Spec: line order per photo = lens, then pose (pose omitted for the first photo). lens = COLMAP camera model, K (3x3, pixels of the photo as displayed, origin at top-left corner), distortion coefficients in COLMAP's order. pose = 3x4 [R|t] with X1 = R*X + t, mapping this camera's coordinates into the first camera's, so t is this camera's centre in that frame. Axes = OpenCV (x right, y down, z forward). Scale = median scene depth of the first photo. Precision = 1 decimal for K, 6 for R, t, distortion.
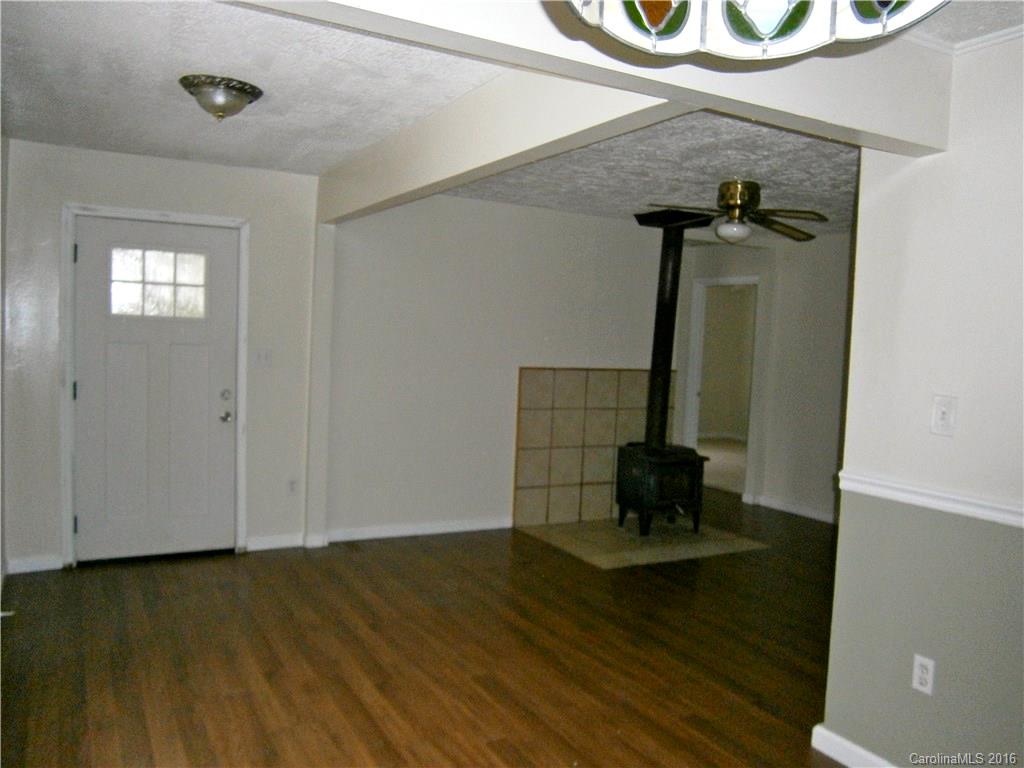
lens RADIAL K [[828.2, 0, 512.0], [0, 828.2, 384.0], [0, 0, 1]] dist [-0.060417, 0.074318]
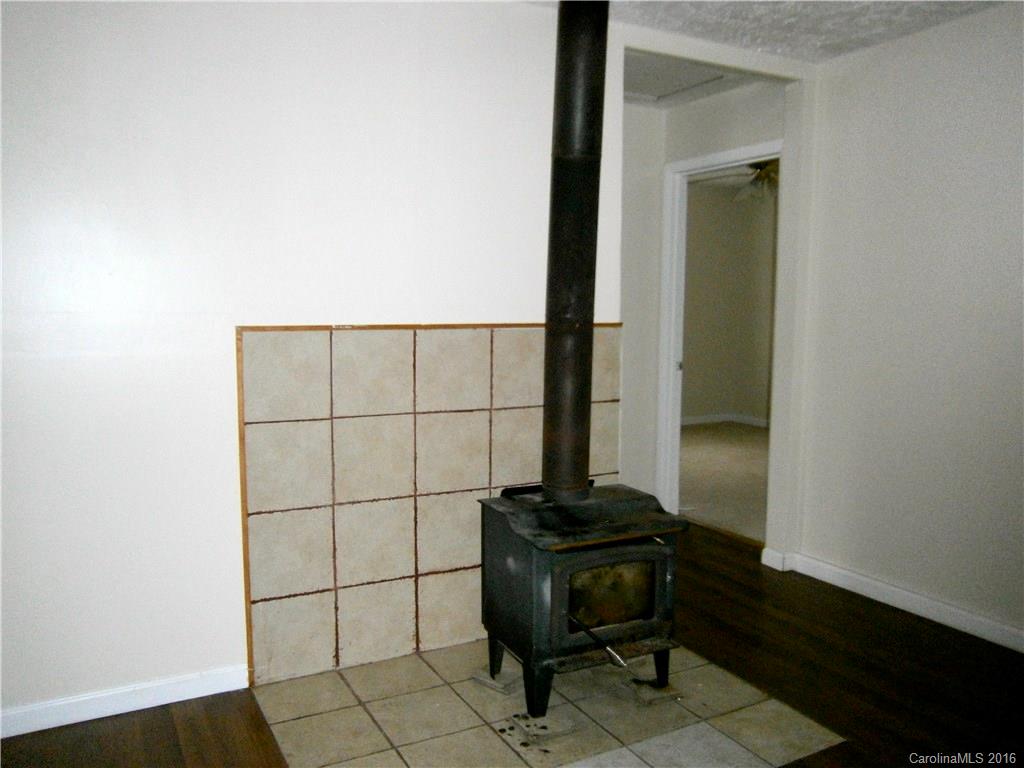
lens RADIAL K [[828.2, 0, 512.0], [0, 828.2, 384.0], [0, 0, 1]] dist [-0.060417, 0.074318]
pose [[0.998894, -0.046587, -0.006348, 0.149127], [0.046845, 0.997670, 0.049609, -0.005385], [0.004022, -0.049852, 0.998749, 0.560286]]
